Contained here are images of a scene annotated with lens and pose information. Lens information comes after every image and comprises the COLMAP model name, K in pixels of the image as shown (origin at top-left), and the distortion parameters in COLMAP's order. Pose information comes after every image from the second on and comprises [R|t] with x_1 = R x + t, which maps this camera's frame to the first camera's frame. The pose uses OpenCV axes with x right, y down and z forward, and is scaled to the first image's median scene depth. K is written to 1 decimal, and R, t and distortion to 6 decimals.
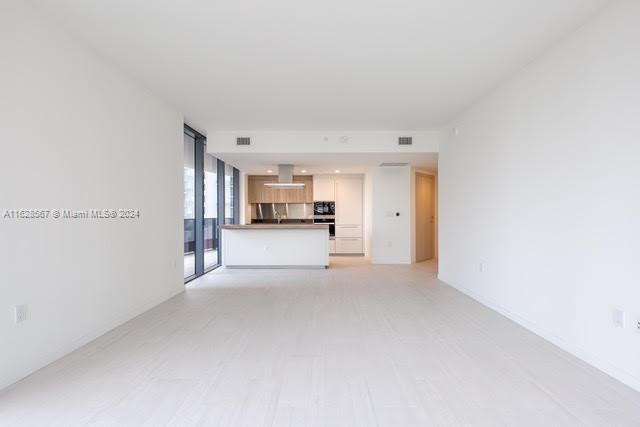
lens RADIAL K [[292.4, 0, 324.4], [0, 292.4, 211.5], [0, 0, 1]] dist [-0.004879, 0.000153]
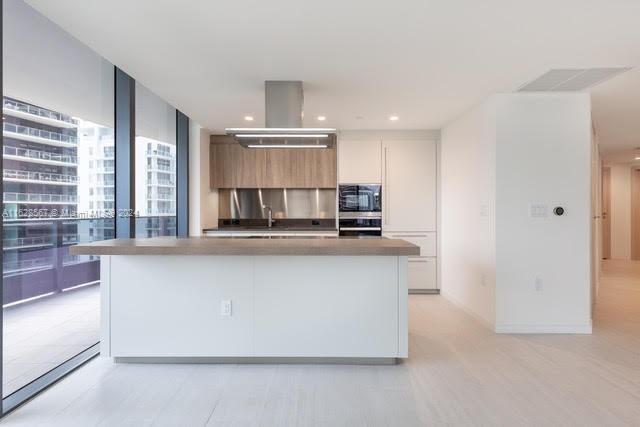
lens RADIAL K [[292.4, 0, 318.7], [0, 292.4, 209.9], [0, 0, 1]] dist [-0.004879, 0.000153]
pose [[0.999992, 0.003779, -0.001551, -0.071133], [-0.003765, 0.999956, 0.008573, 0.004739], [0.001583, -0.008567, 0.999962, 0.505348]]
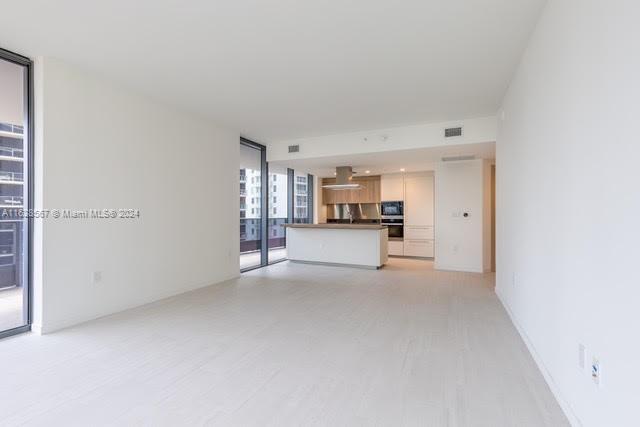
lens RADIAL K [[292.4, 0, 318.1], [0, 292.4, 216.3], [0, 0, 1]] dist [-0.004879, 0.000153]
pose [[0.908354, 0.004411, -0.418179, 0.183507], [0.002634, 0.999864, 0.016268, -0.001009], [0.418194, -0.015878, 0.908219, 0.013856]]
